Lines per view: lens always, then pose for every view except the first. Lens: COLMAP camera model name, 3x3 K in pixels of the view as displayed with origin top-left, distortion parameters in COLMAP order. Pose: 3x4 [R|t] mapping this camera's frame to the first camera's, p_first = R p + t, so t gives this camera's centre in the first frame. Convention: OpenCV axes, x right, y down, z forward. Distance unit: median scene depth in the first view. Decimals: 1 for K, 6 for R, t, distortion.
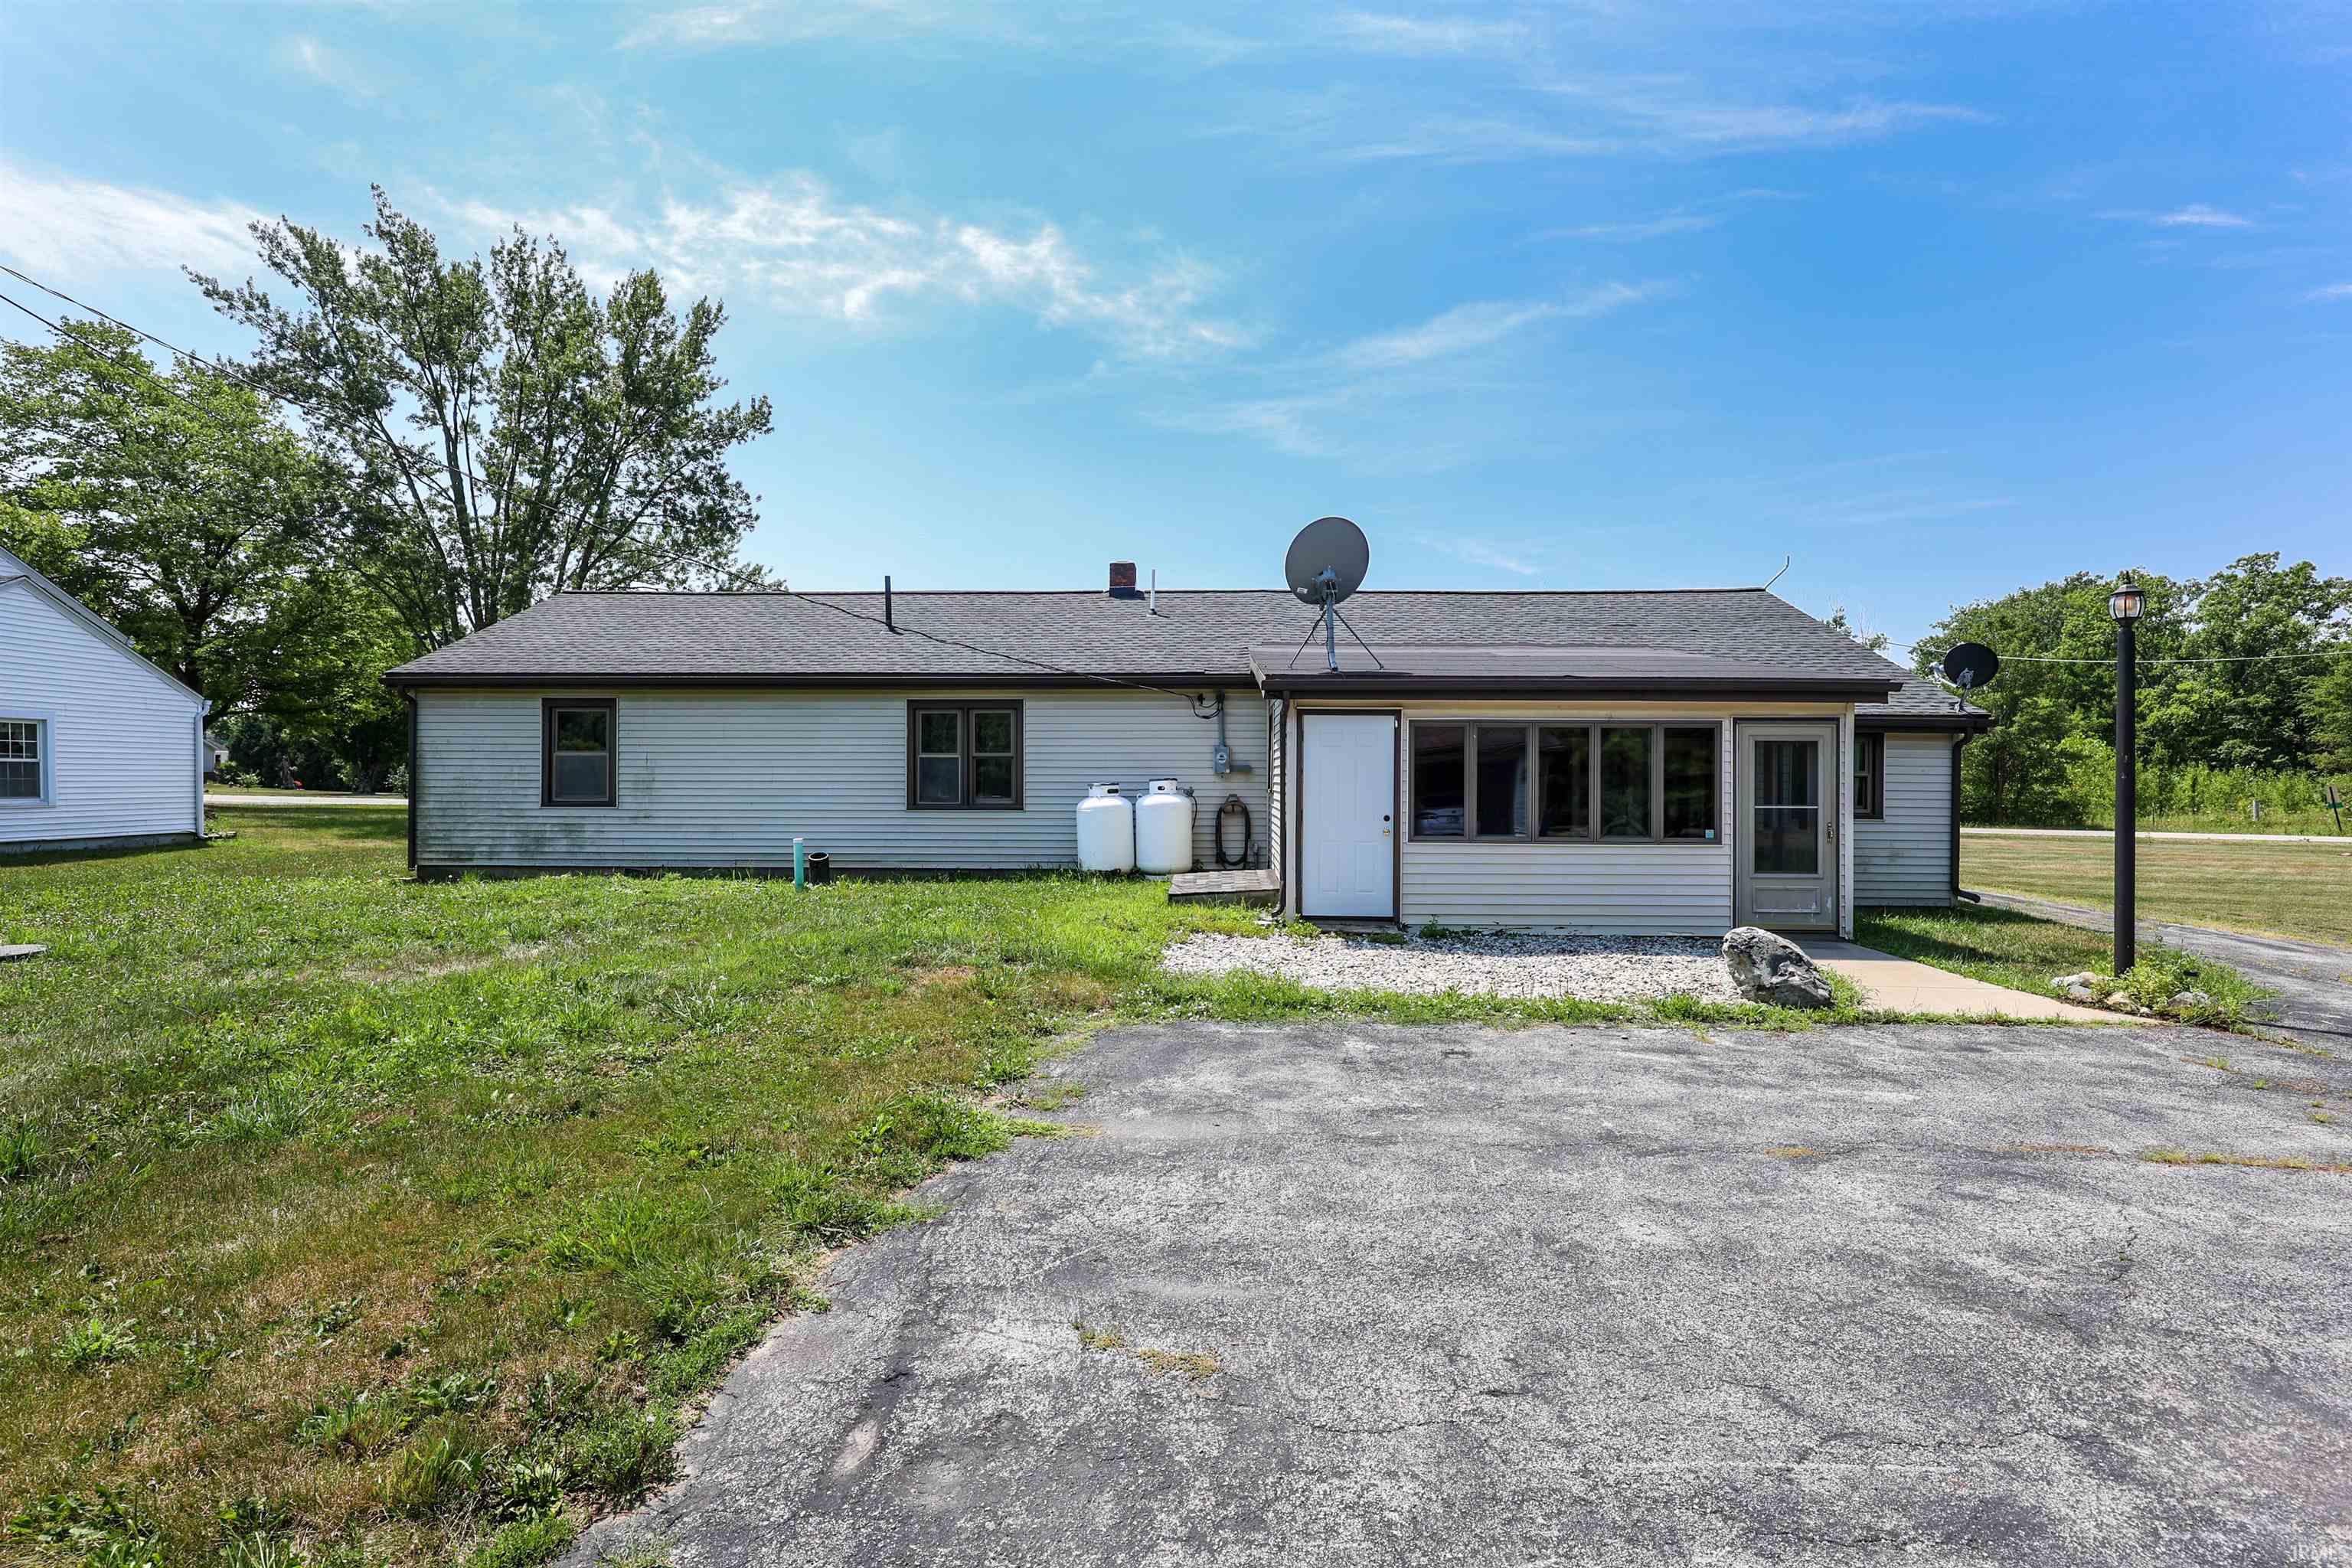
lens RADIAL K [[1090.1, 0, 1176.0], [0, 1090.1, 784.0], [0, 0, 1]] dist [-0.001327, 0.007213]
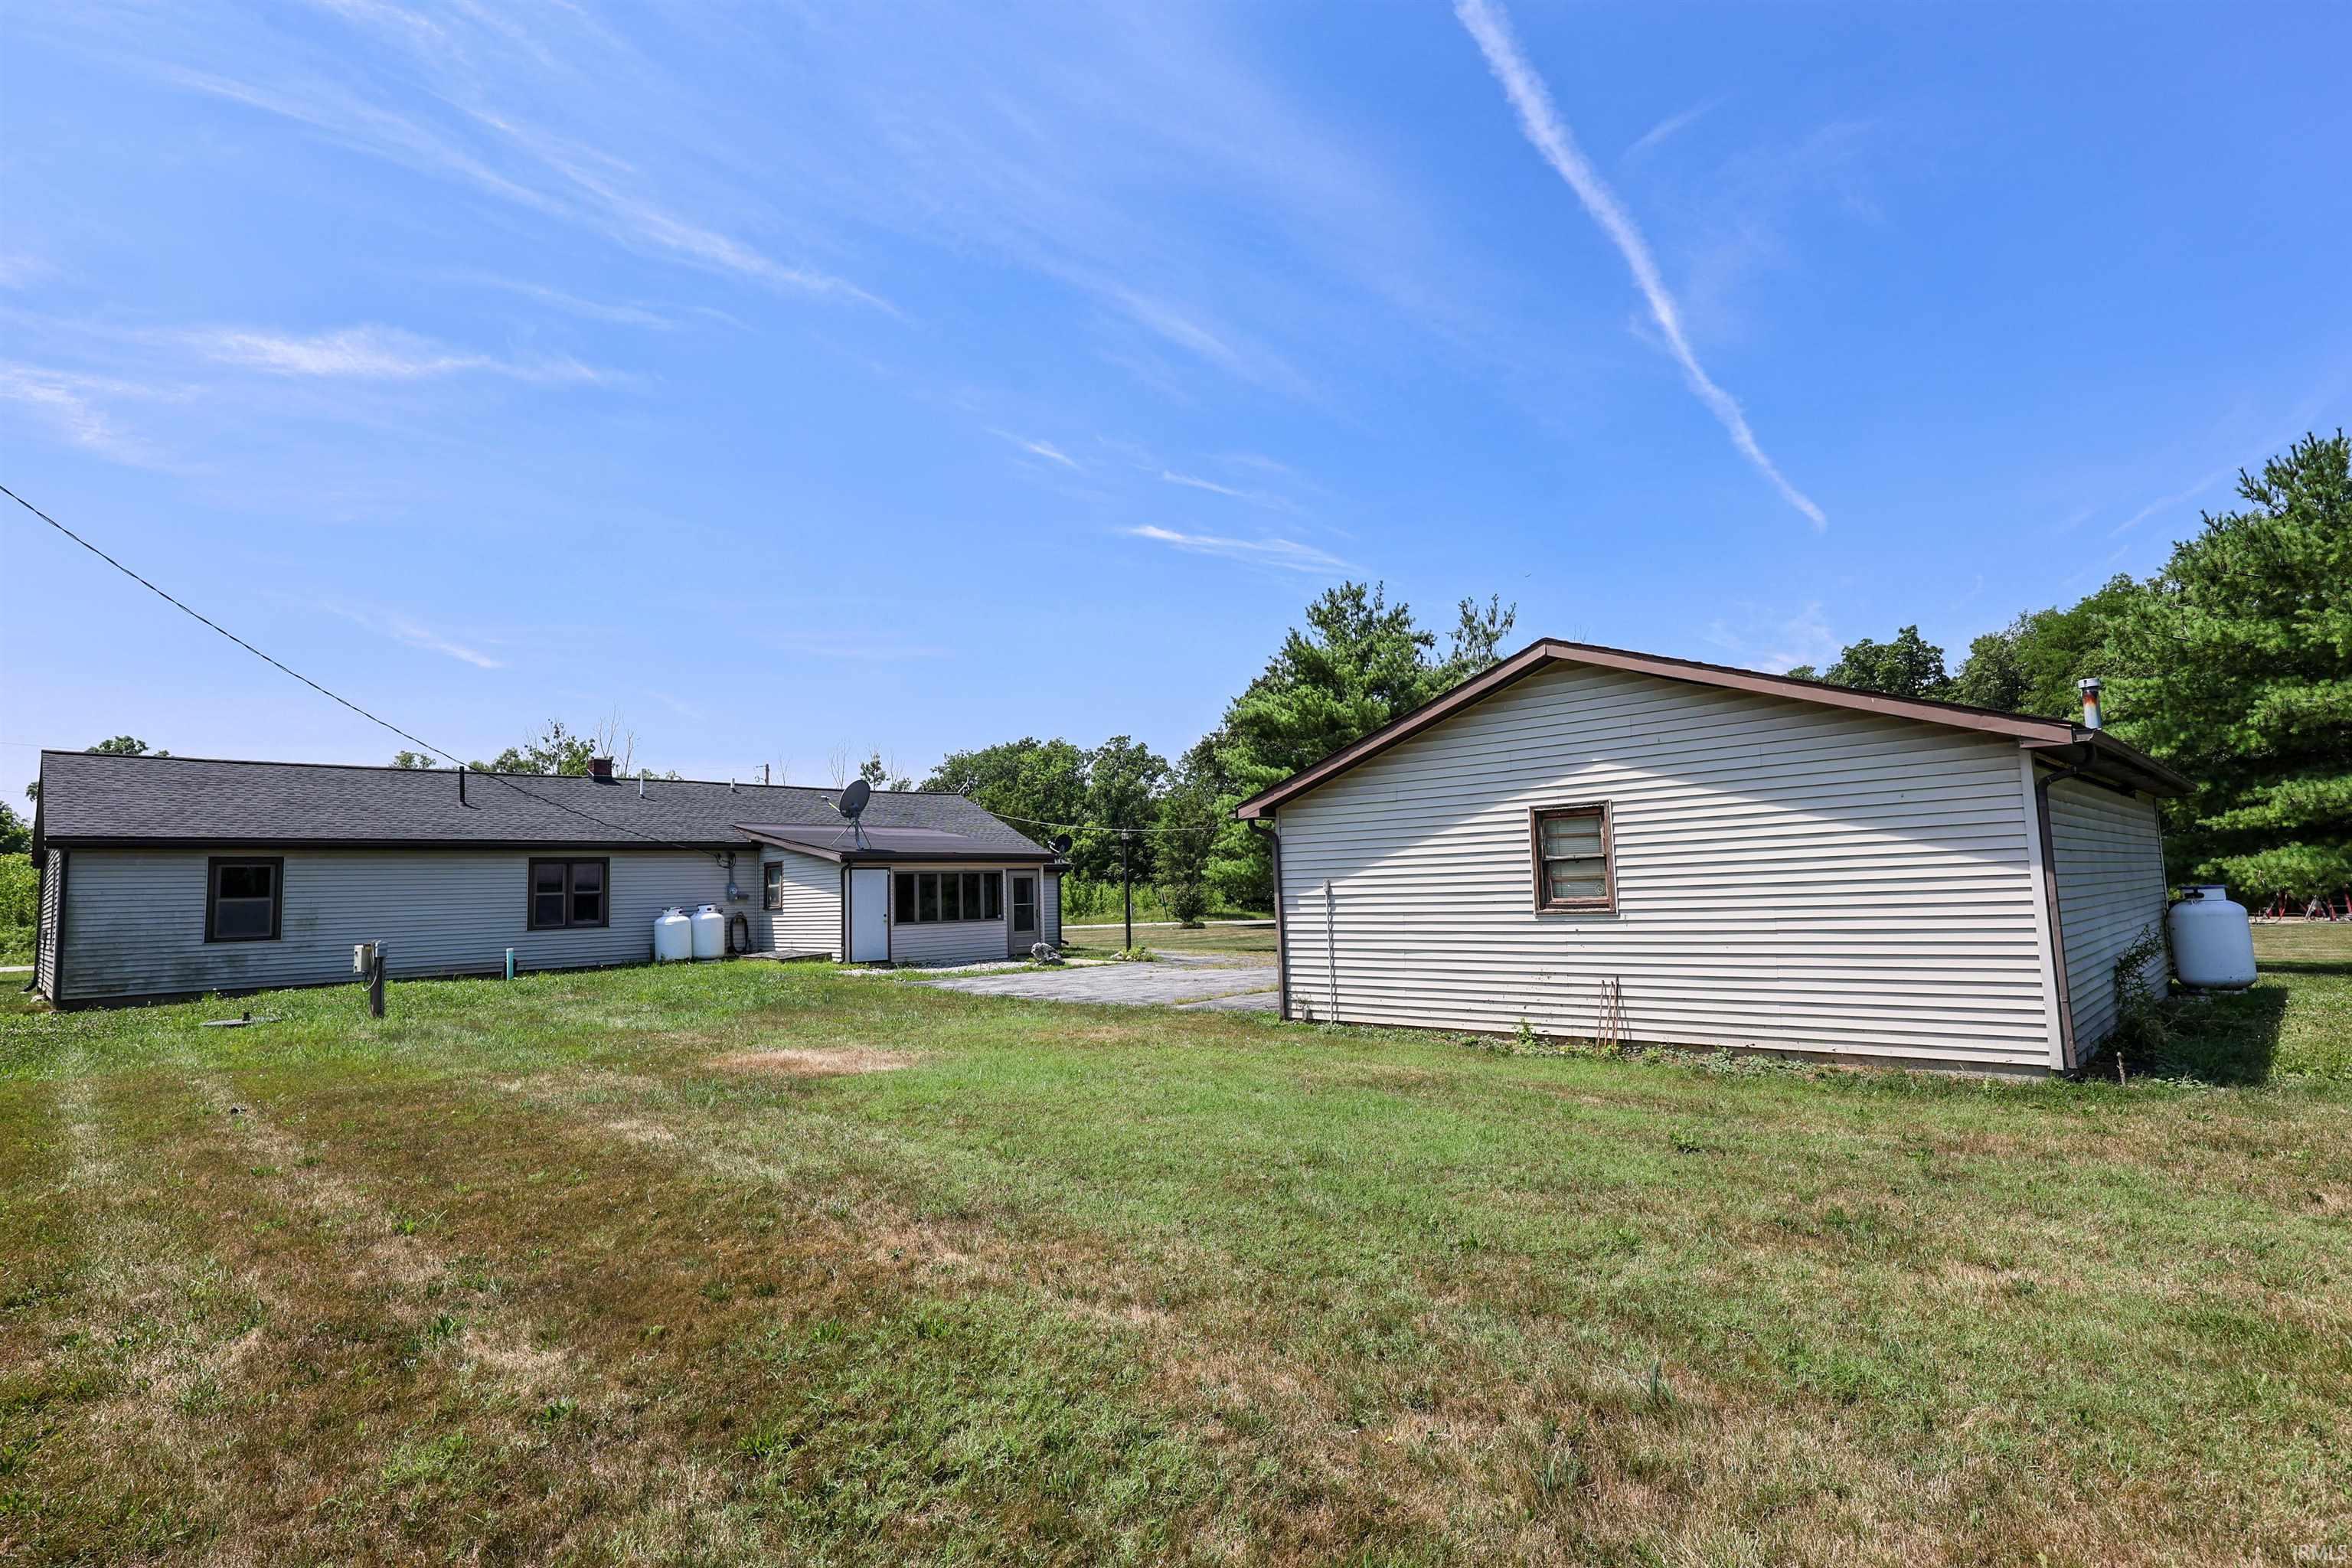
lens RADIAL K [[1154.9, 0, 1176.0], [0, 1154.9, 784.0], [0, 0, 1]] dist [-0.000092, 0.000043]
pose [[0.677536, 0.041971, 0.734291, -0.811579], [0.038555, 0.994971, -0.092446, 0.004356], [-0.734478, 0.090947, 0.672510, -0.746899]]
